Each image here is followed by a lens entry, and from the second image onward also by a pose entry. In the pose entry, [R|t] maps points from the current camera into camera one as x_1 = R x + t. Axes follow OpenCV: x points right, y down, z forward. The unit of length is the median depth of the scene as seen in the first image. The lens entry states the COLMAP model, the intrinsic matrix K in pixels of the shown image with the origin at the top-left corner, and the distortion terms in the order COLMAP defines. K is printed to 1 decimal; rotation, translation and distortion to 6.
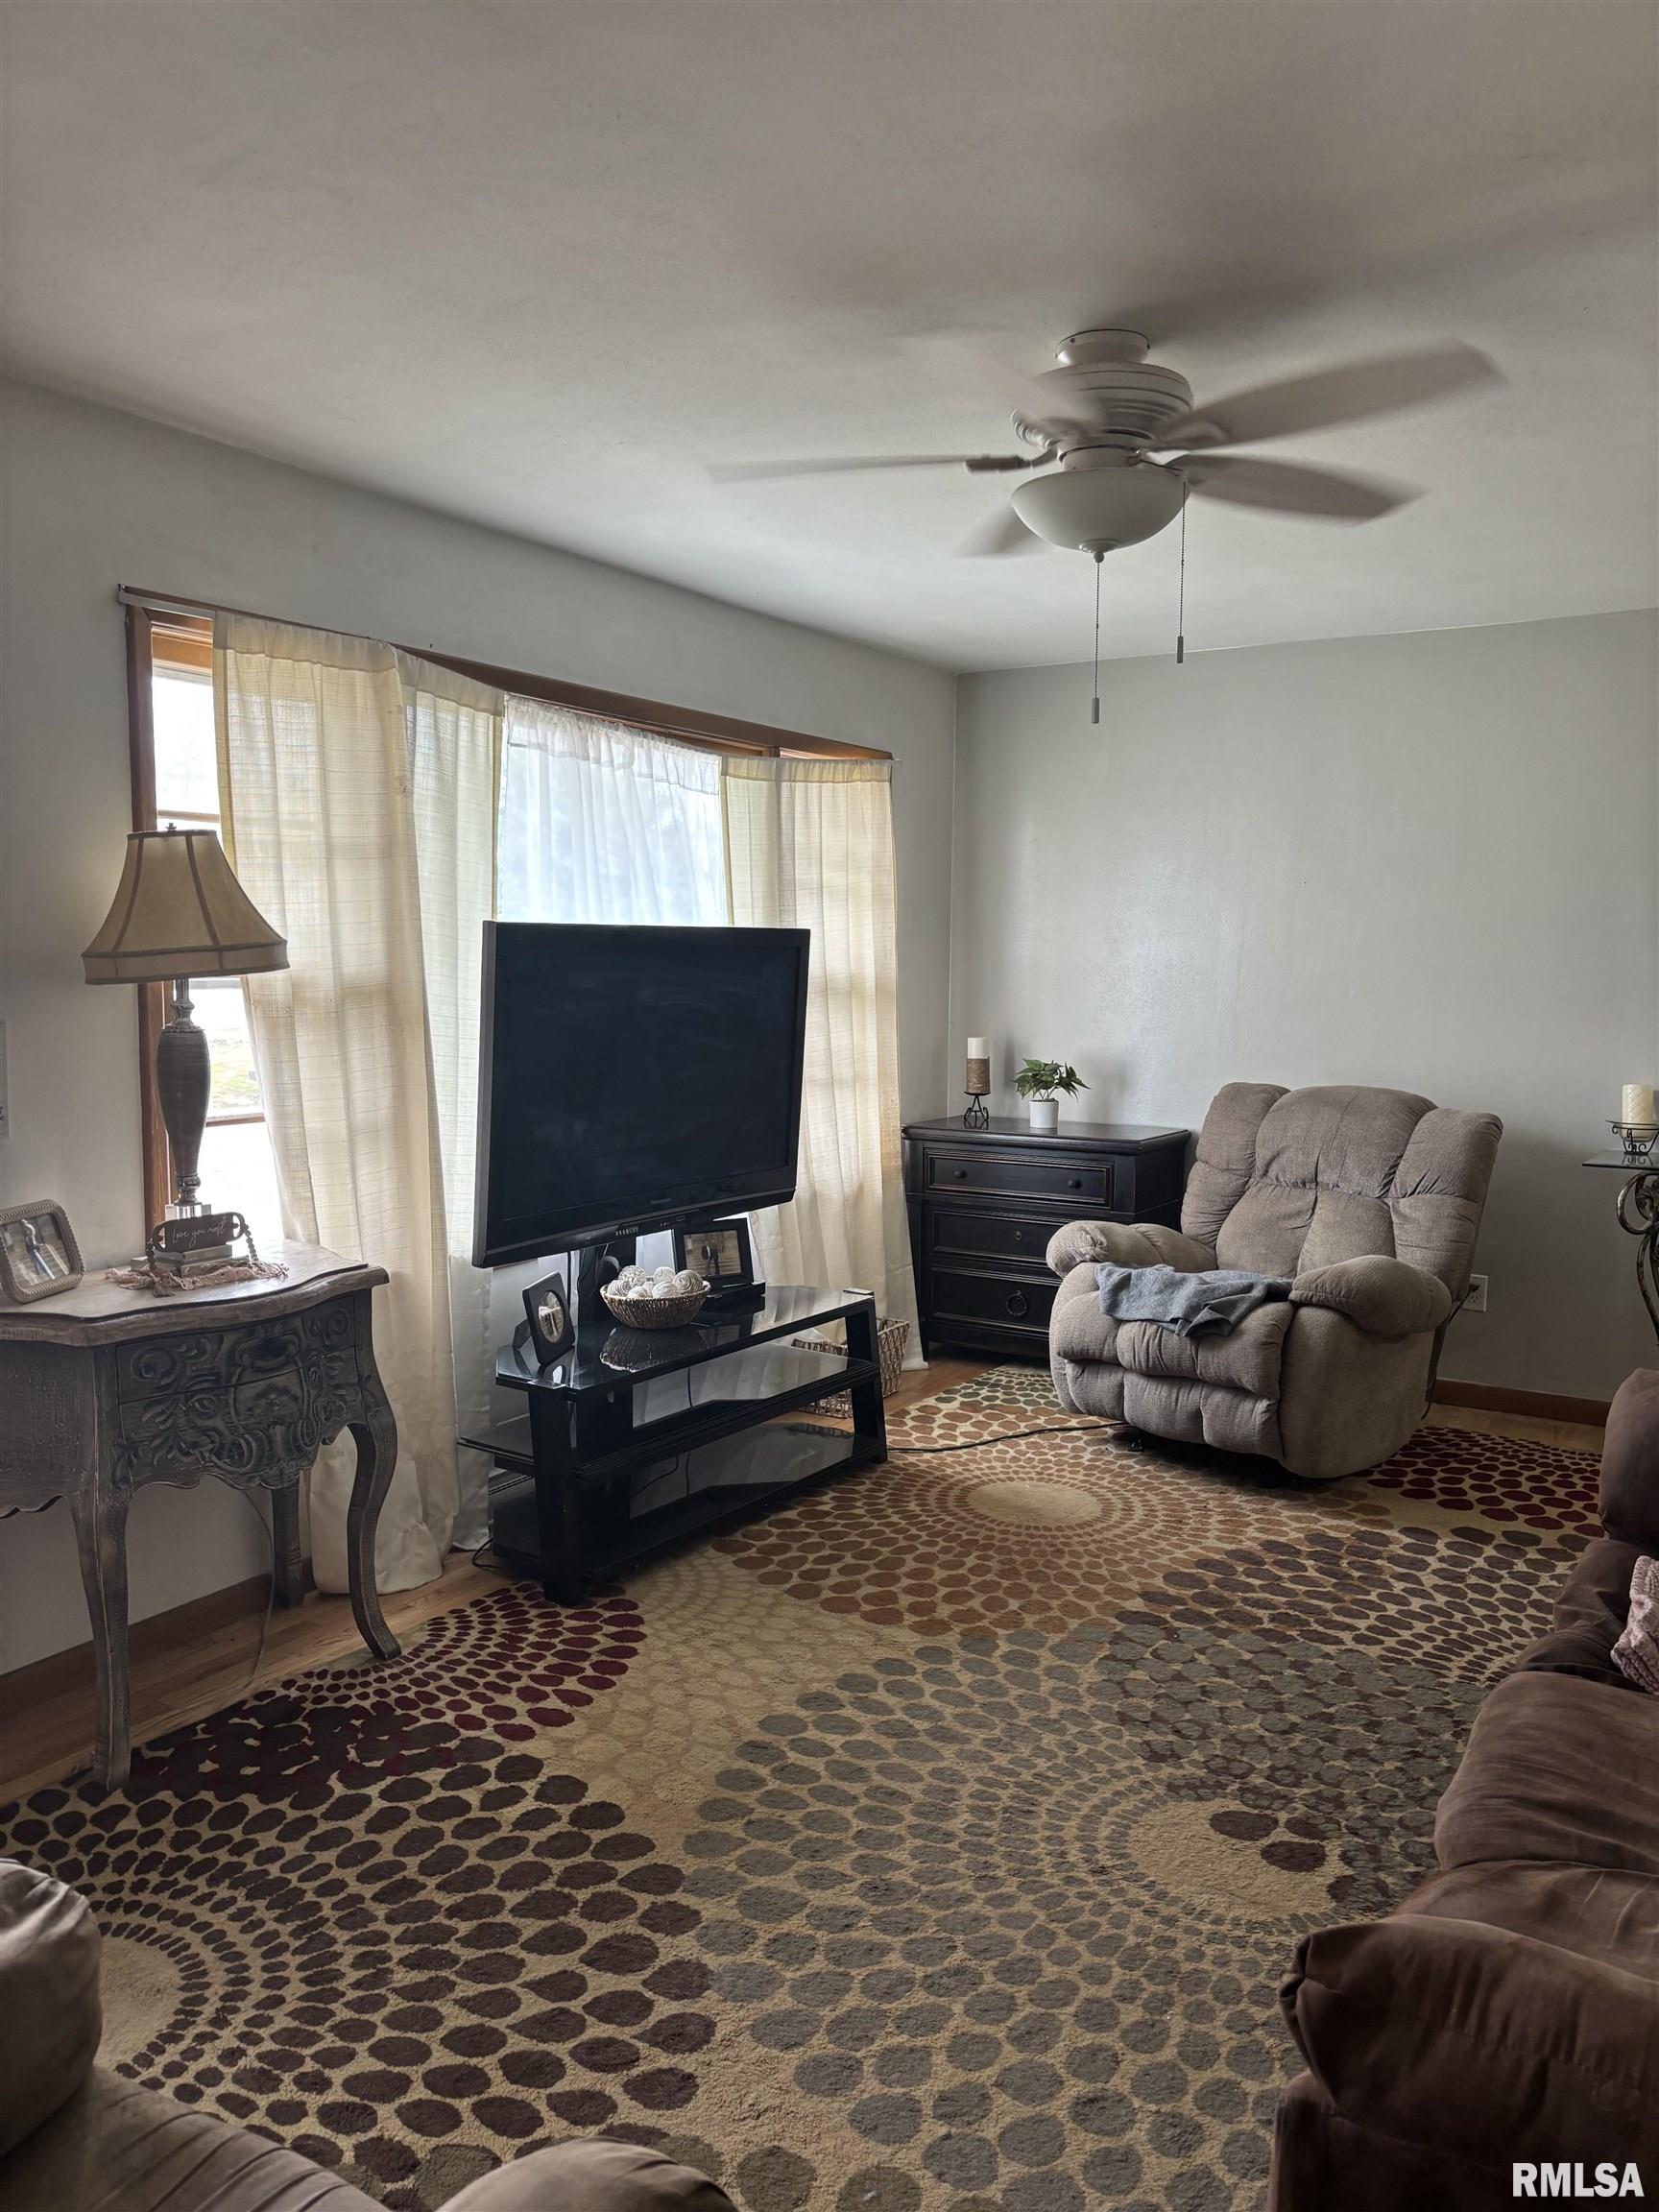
lens RADIAL K [[1655.1, 0, 839.7], [0, 1655.1, 1115.0], [0, 0, 1]] dist [0.065745, -0.071351]
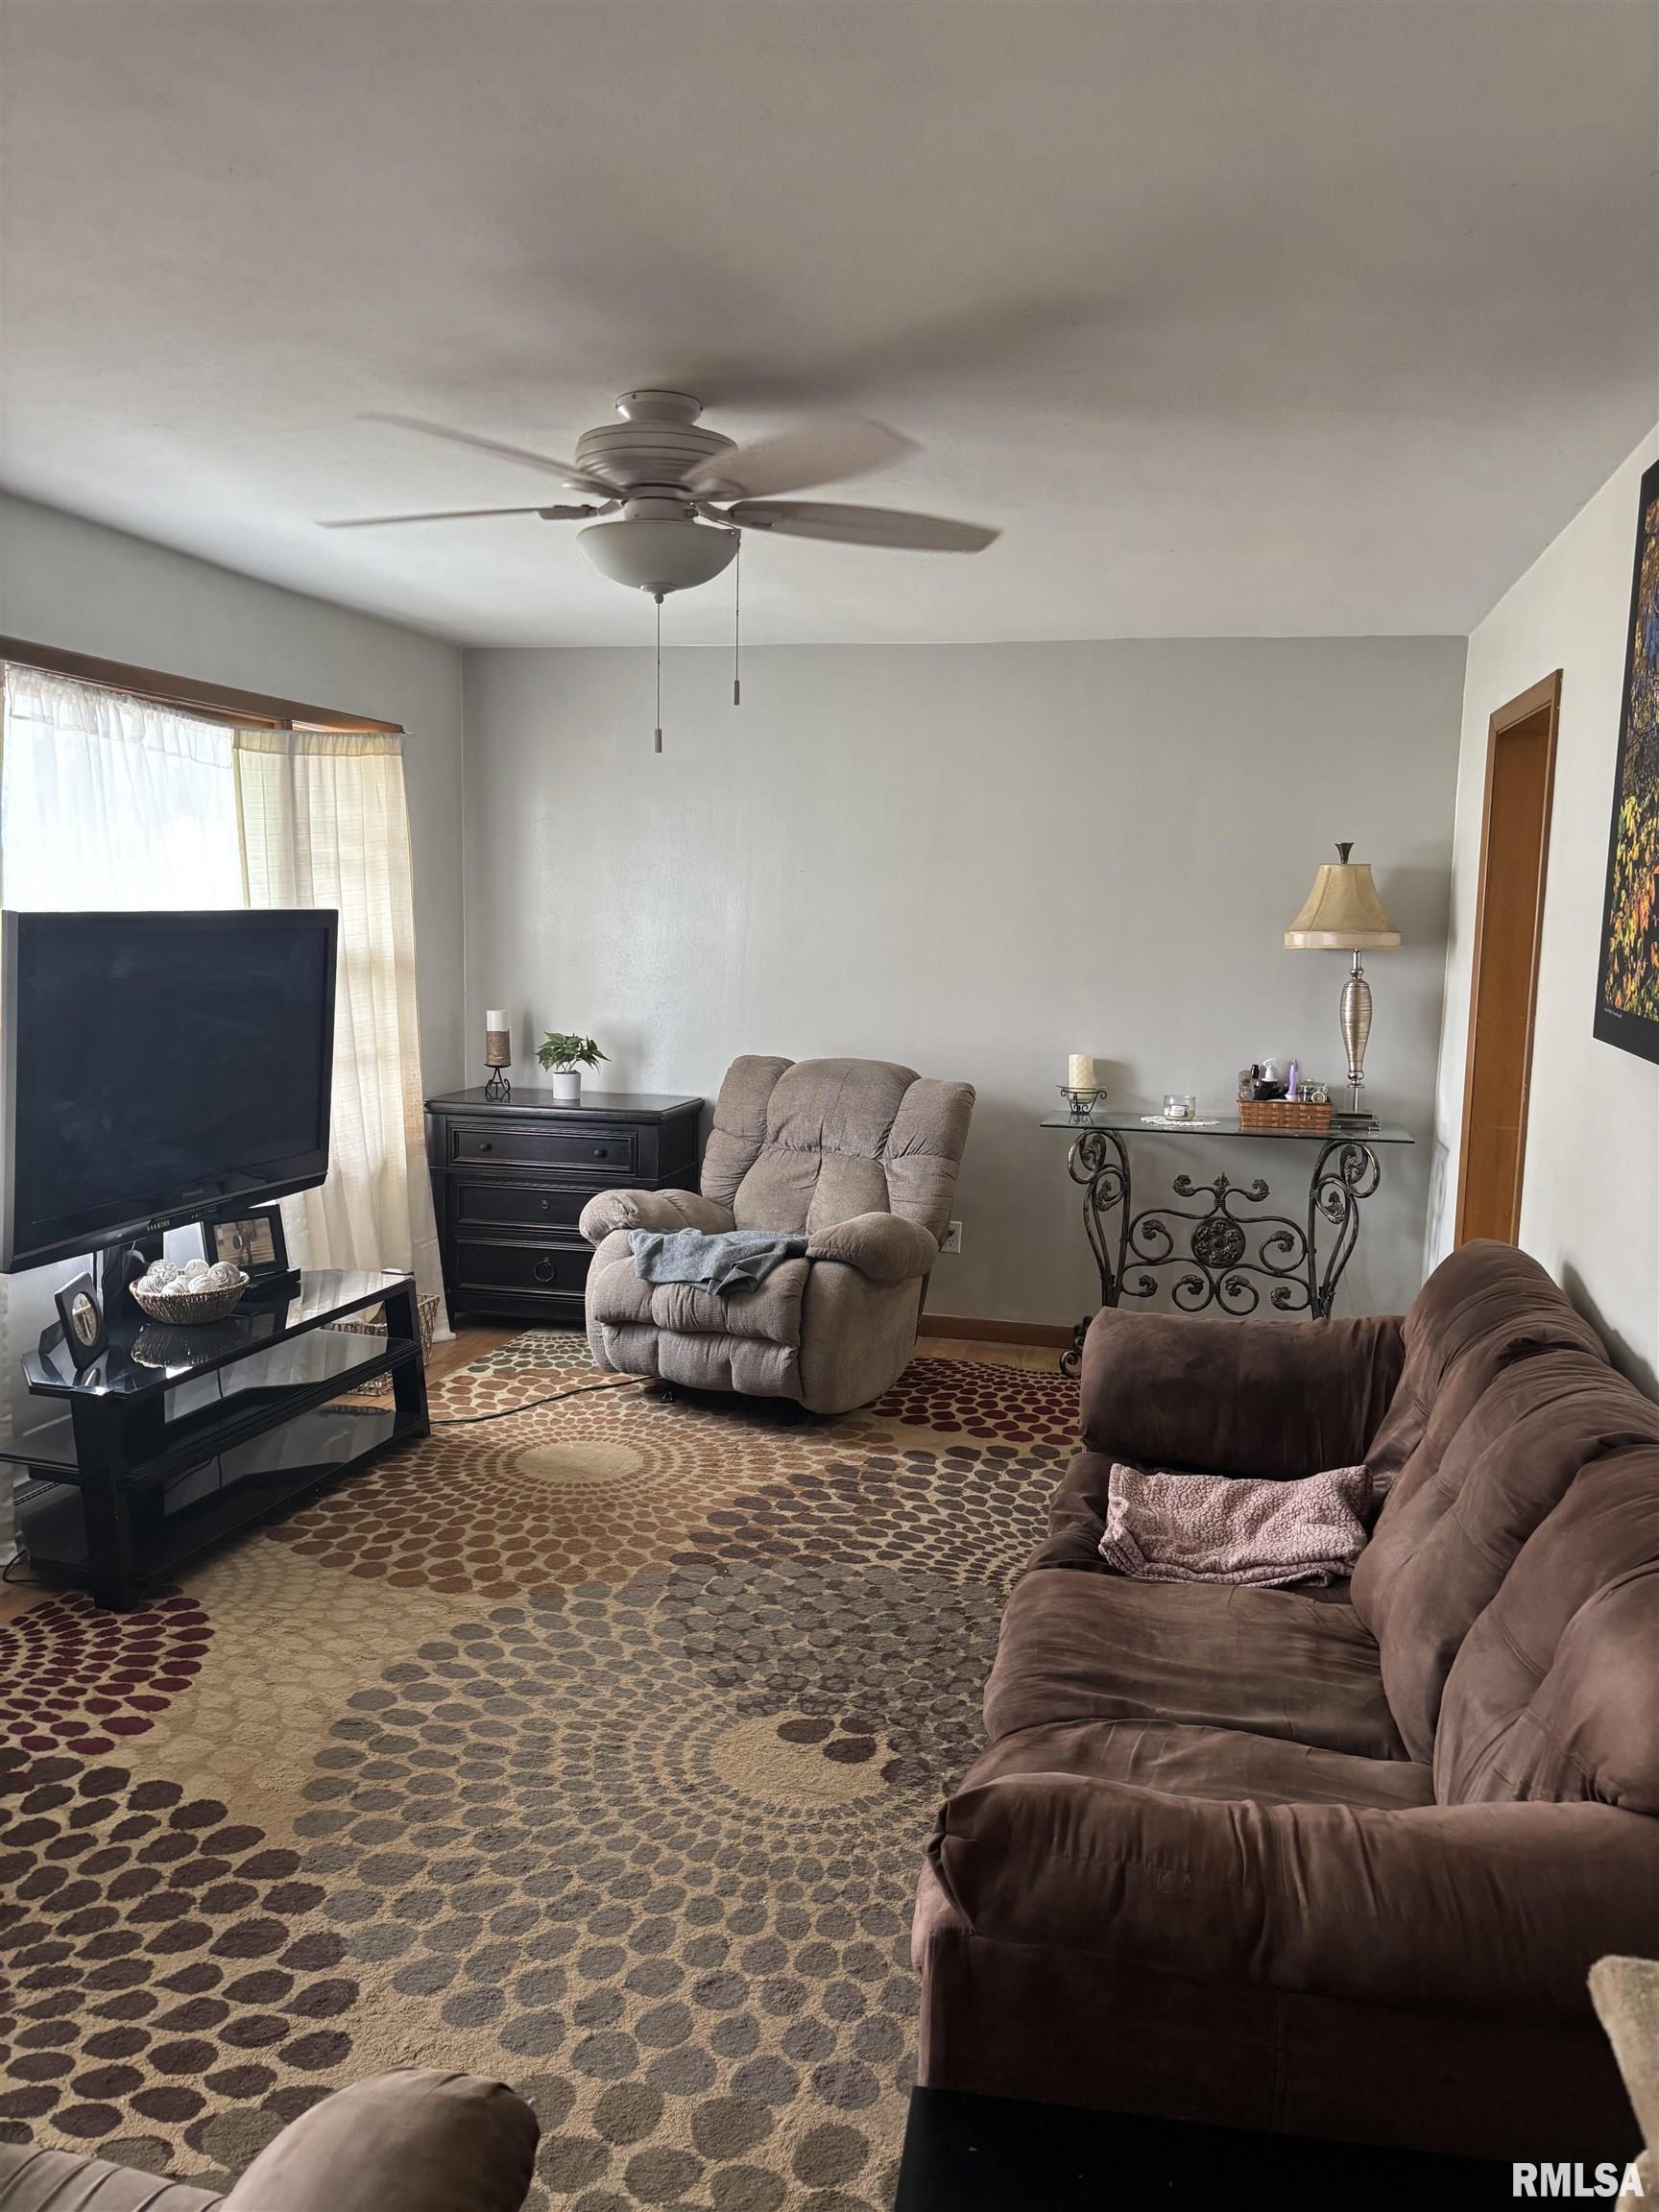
lens RADIAL K [[1655.1, 0, 839.7], [0, 1655.1, 1115.0], [0, 0, 1]] dist [0.065745, -0.071351]
pose [[0.949094, -0.025512, 0.313959, -0.084077], [0.014428, 0.999189, 0.037579, -0.039089], [-0.314663, -0.031136, 0.948693, -0.077905]]
